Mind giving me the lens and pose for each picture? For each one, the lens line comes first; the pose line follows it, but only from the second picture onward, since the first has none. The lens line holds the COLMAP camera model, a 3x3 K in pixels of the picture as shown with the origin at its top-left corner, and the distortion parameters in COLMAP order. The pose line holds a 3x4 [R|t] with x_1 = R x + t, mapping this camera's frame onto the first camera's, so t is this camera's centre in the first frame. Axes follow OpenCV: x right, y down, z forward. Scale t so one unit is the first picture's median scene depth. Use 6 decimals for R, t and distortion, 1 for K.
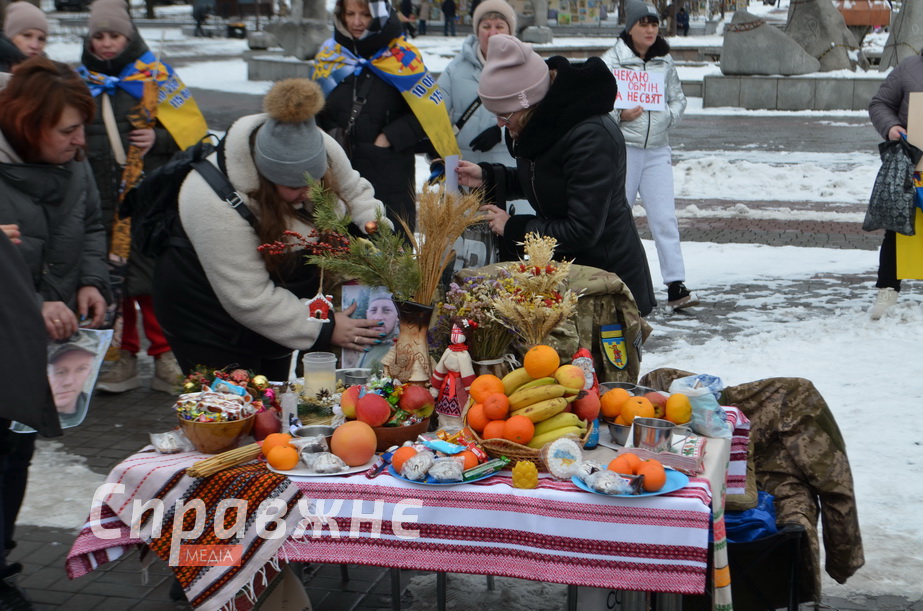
lens RADIAL K [[1774.8, 0, 466.5], [0, 1774.8, 300.5], [0, 0, 1]] dist [0.064959, 0.000000]
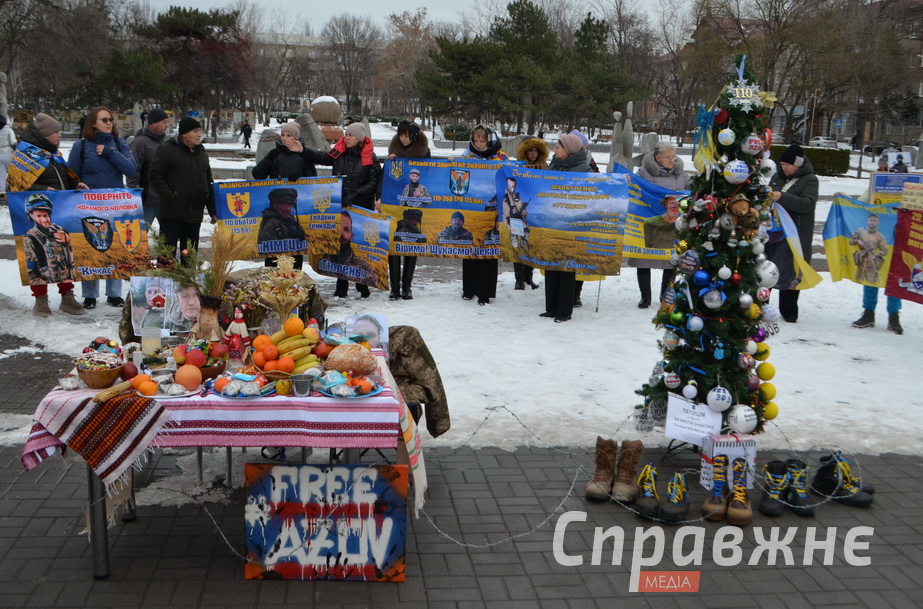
lens RADIAL K [[1028.7, 0, 453.7], [0, 1028.7, 302.4], [0, 0, 1]] dist [-0.049193, 0.000000]
pose [[0.939948, -0.030667, 0.339937, -0.157191], [0.028821, 0.999530, 0.010478, 0.004022], [-0.340098, -0.000051, 0.940390, -0.026421]]
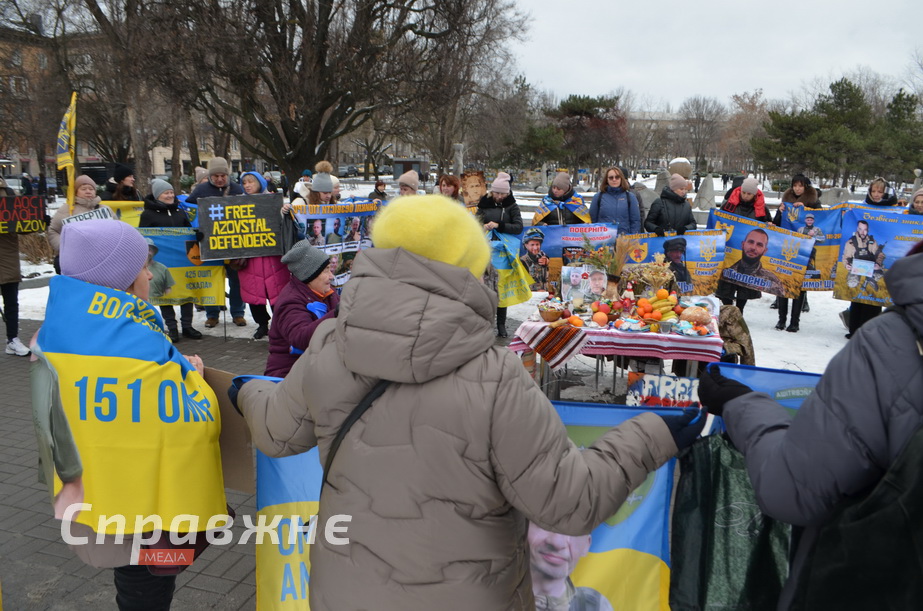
lens RADIAL K [[756.5, 0, 461.2], [0, 756.5, 324.7], [0, 0, 1]] dist [-0.071854, 0.010330]
pose [[0.998495, 0.028795, -0.046681, -0.239774], [-0.027442, 0.999192, 0.029363, 0.058104], [0.047488, -0.028038, 0.998478, -0.302986]]
